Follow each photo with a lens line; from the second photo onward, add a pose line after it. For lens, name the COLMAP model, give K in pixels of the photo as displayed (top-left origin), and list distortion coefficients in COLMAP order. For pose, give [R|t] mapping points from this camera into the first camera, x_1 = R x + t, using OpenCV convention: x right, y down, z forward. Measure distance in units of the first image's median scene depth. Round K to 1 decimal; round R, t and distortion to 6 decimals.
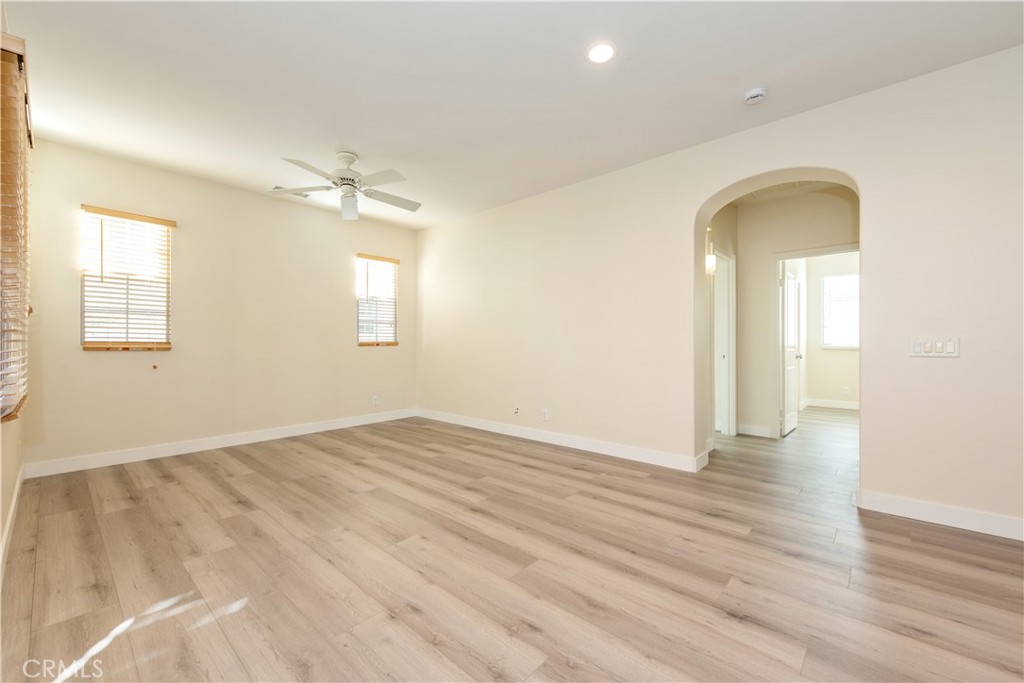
lens RADIAL K [[410.0, 0, 512.3], [0, 410.0, 344.2], [0, 0, 1]] dist [0.000995, -0.000057]
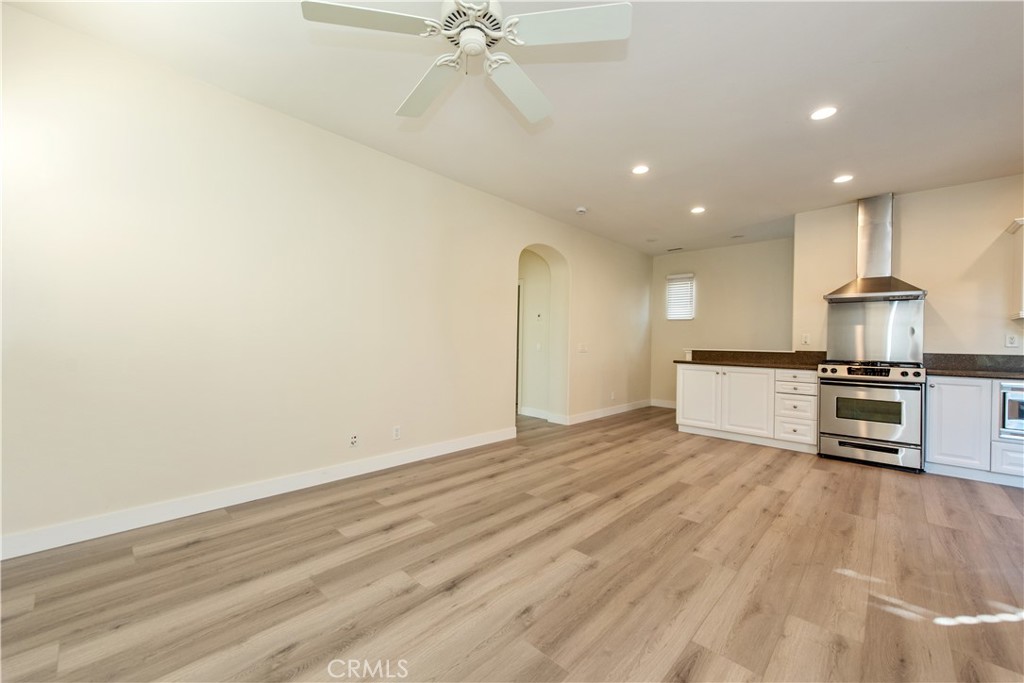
lens RADIAL K [[400.1, 0, 512.0], [0, 400.1, 341.5], [0, 0, 1]] dist [0.007166, -0.000669]
pose [[0.031855, -0.001536, 0.999491, -1.276239], [-0.013352, 0.999909, 0.001962, -0.027843], [-0.999403, -0.013408, 0.031832, 1.323820]]
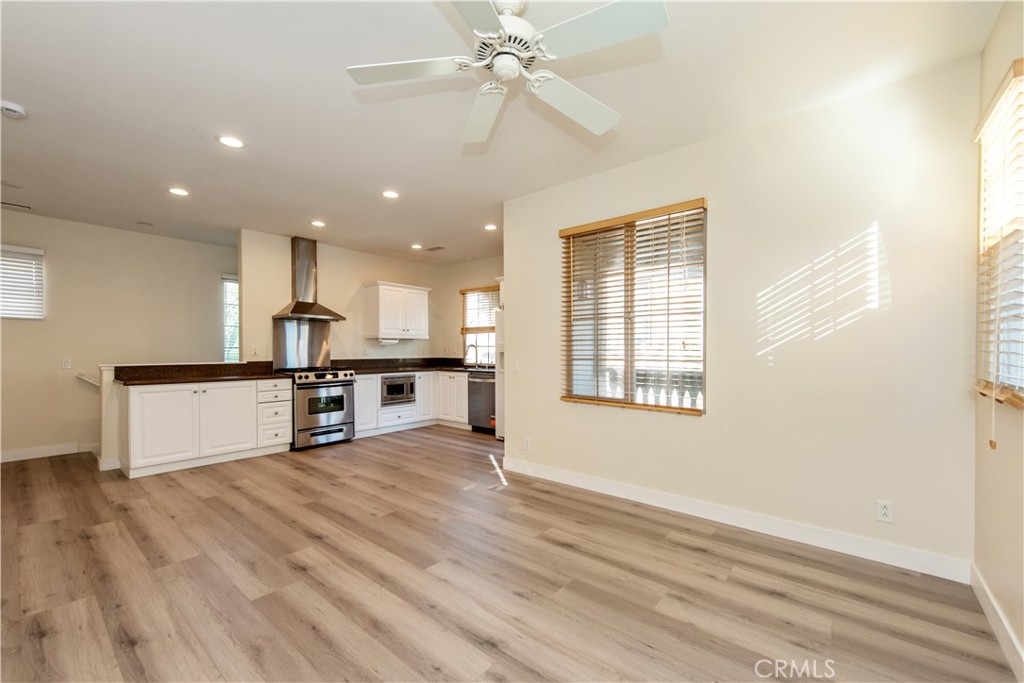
lens RADIAL K [[416.0, 0, 512.9], [0, 416.0, 351.5], [0, 0, 1]] dist [0.003374, -0.000242]
pose [[-0.999219, -0.002681, -0.039426, -0.555034], [-0.002953, 0.999972, 0.006840, -0.065369], [0.039407, 0.006951, -0.999199, 2.141805]]
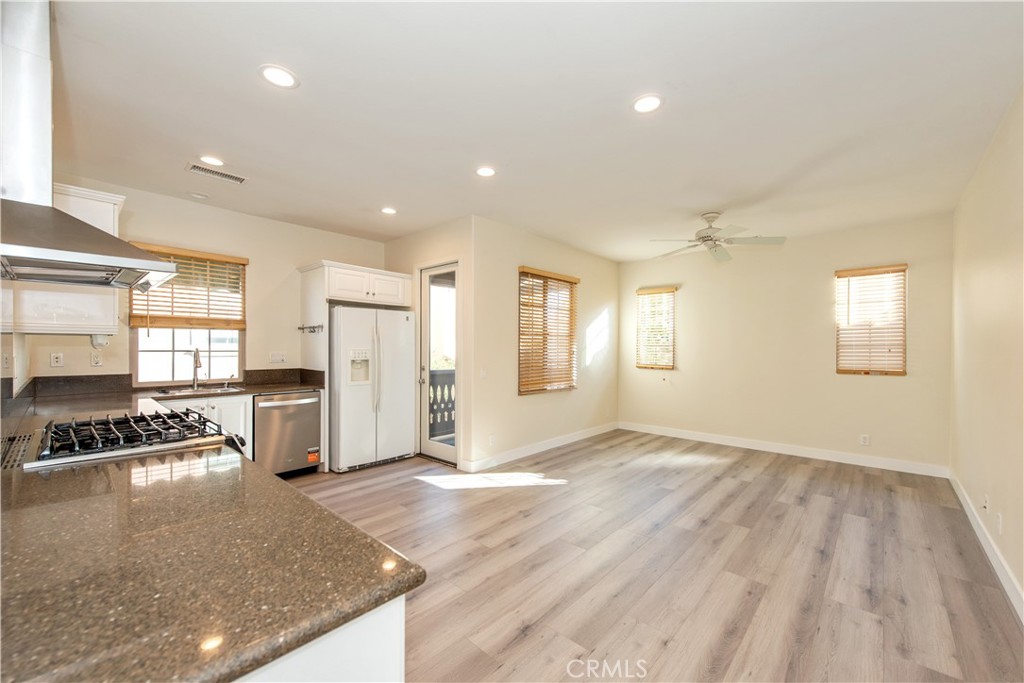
lens RADIAL K [[400.1, 0, 512.0], [0, 400.1, 341.5], [0, 0, 1]] dist [0.007166, -0.000669]
pose [[-0.011653, -0.015074, -0.999818, 1.118403], [-0.007529, 0.999859, -0.014987, -0.104925], [0.999904, 0.007353, -0.011764, 0.624154]]
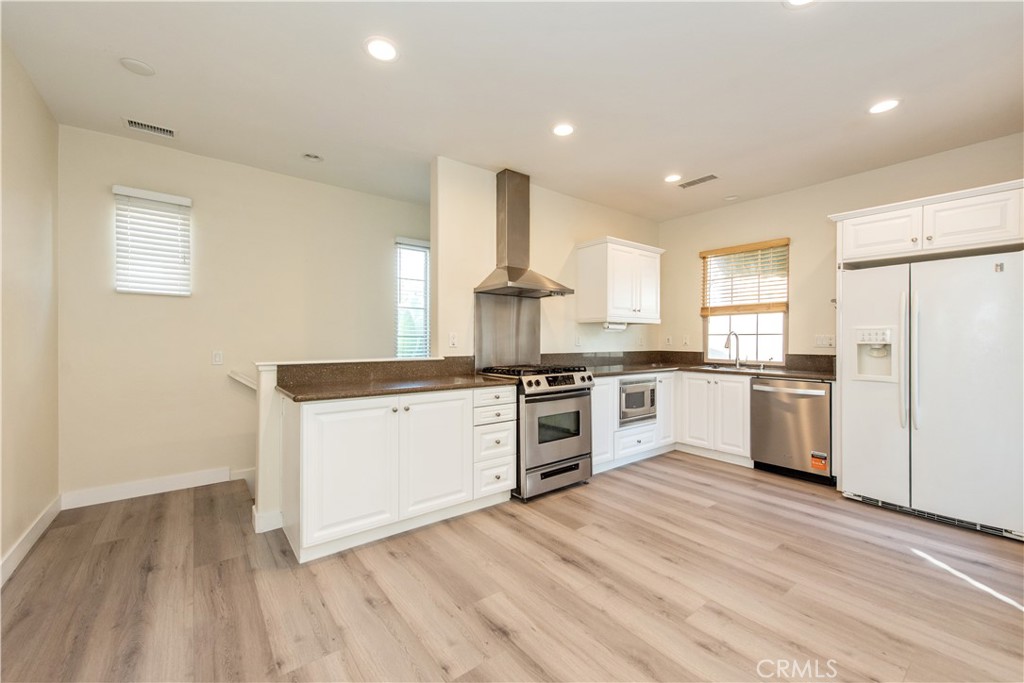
lens RADIAL K [[409.7, 0, 515.2], [0, 409.7, 337.4], [0, 0, 1]] dist [0.010247, -0.000433]
pose [[-0.985183, -0.003673, 0.171467, 0.216495], [-0.004223, 0.999987, -0.002842, -0.058072], [-0.171454, -0.003523, -0.985186, 1.314693]]
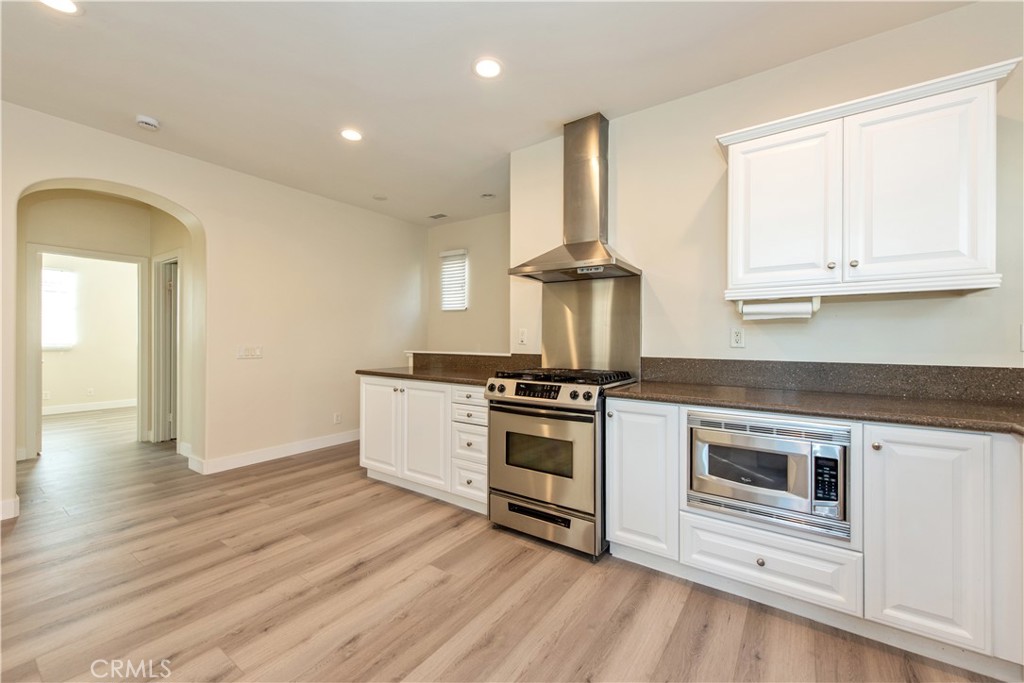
lens RADIAL K [[409.7, 0, 515.2], [0, 409.7, 337.4], [0, 0, 1]] dist [0.010247, -0.000433]
pose [[-0.119826, -0.001839, 0.992793, -0.638920], [-0.002385, 0.999996, 0.001564, -0.052142], [-0.992792, -0.002180, -0.119830, 0.182616]]
